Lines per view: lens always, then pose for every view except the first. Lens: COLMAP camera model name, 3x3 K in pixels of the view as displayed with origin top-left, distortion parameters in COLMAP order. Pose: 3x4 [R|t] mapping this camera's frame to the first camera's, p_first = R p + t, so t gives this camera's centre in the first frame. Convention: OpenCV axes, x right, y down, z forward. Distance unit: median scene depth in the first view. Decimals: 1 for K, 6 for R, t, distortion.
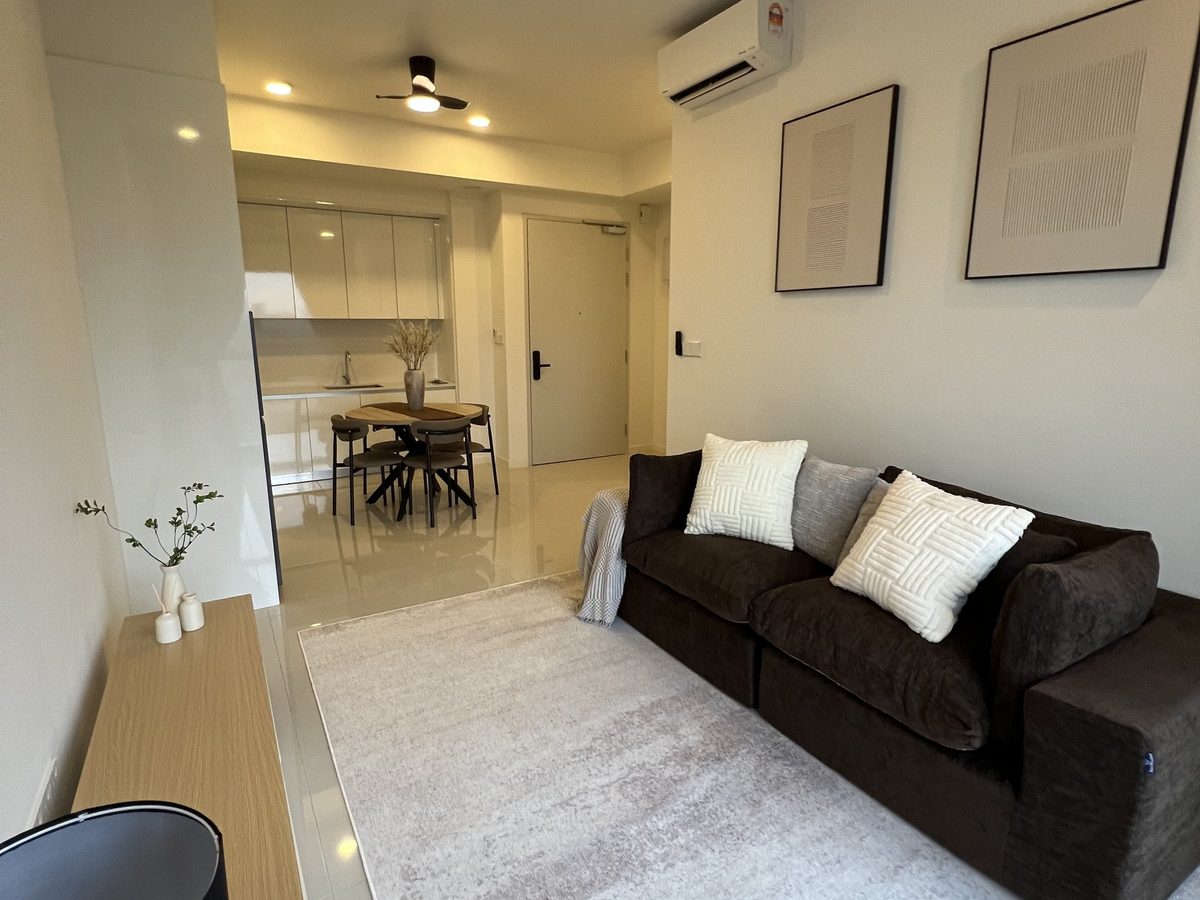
lens RADIAL K [[640.7, 0, 599.0], [0, 640.7, 451.3], [0, 0, 1]] dist [0.002405, 0.000440]
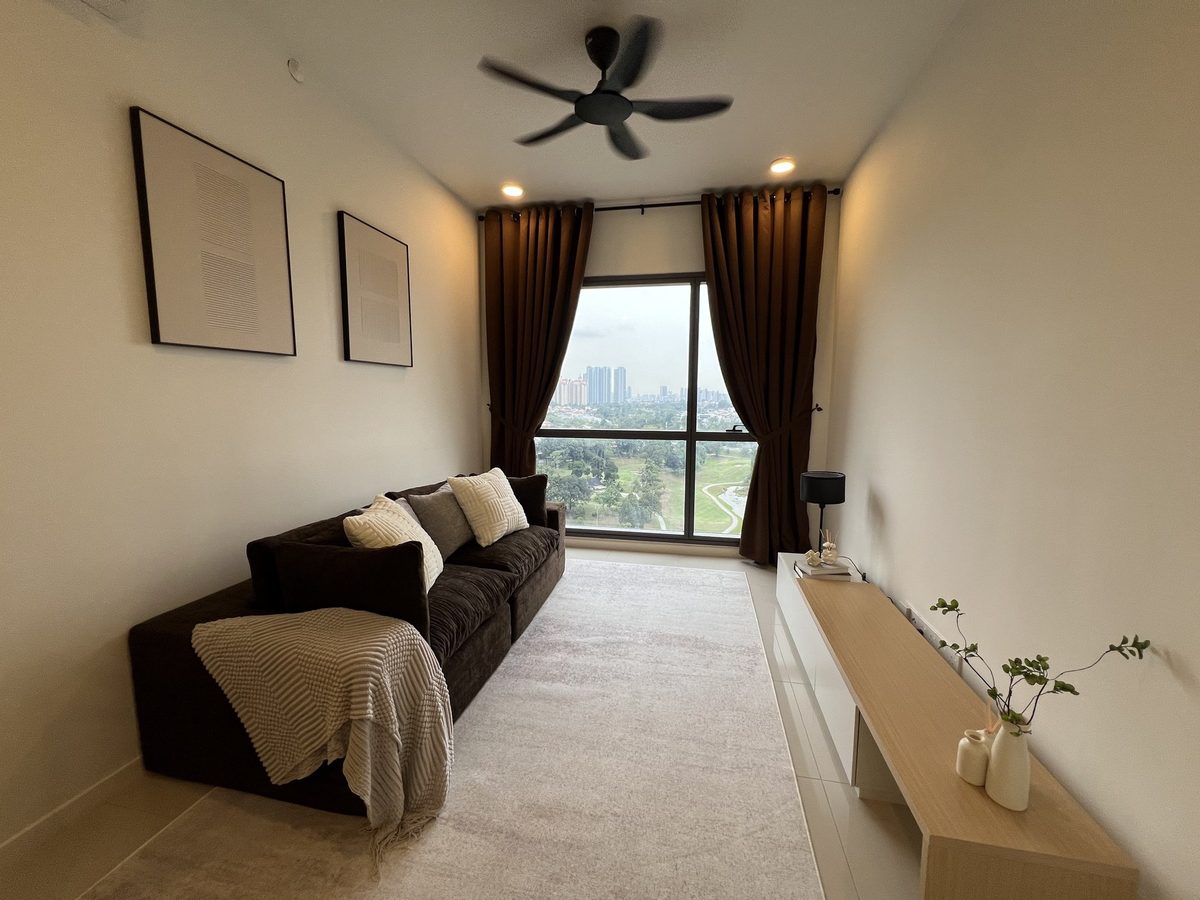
lens RADIAL K [[485.0, 0, 593.9], [0, 485.0, 461.7], [0, 0, 1]] dist [-0.000220, 0.000271]
pose [[-0.726934, -0.094520, 0.680172, -0.590982], [0.134176, 0.951841, 0.275673, -0.273785], [-0.673472, 0.291659, -0.679243, 1.419025]]
